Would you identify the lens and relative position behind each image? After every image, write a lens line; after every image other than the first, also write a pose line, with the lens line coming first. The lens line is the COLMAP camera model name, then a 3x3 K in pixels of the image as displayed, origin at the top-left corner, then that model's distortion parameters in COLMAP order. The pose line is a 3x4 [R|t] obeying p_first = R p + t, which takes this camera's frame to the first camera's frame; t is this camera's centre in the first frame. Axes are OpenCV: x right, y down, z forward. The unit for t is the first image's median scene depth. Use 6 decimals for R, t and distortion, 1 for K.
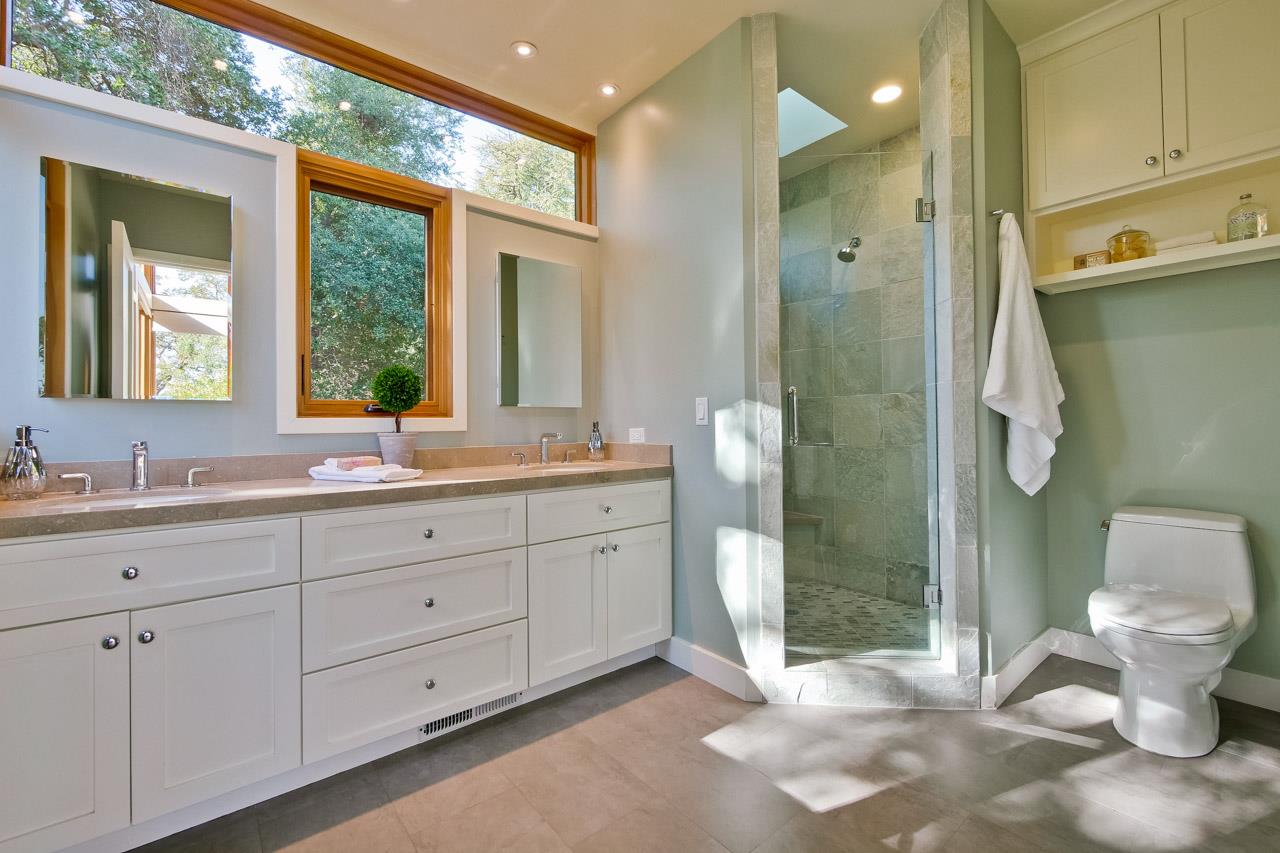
lens RADIAL K [[557.8, 0, 643.1], [0, 557.8, 417.7], [0, 0, 1]] dist [-0.000576, 0.000176]
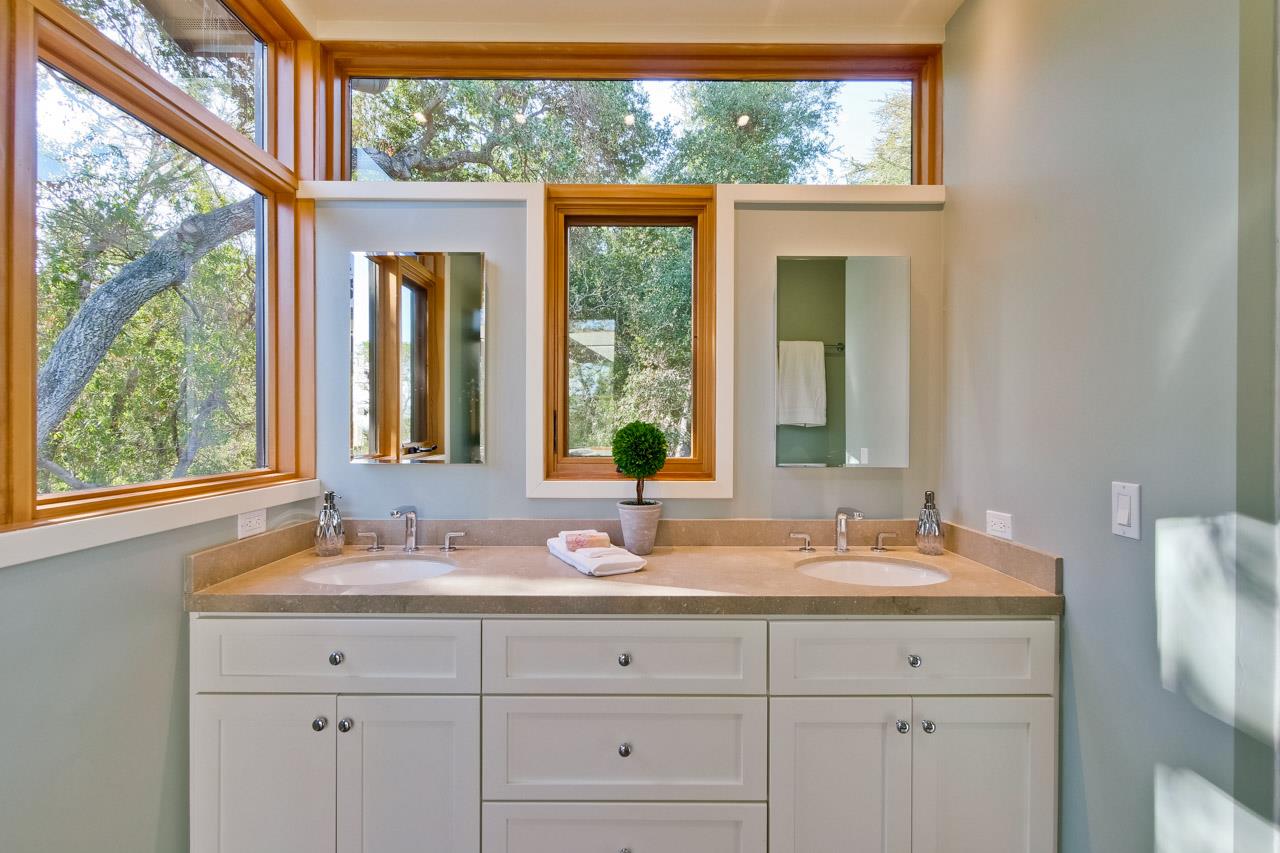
lens RADIAL K [[590.9, 0, 637.8], [0, 590.9, 424.4], [0, 0, 1]] dist [0.002626, 0.000560]
pose [[0.770246, 0.015950, -0.637548, 0.100332], [-0.002955, 0.999766, 0.021441, -0.094799], [0.637740, -0.014631, 0.770112, 0.289290]]
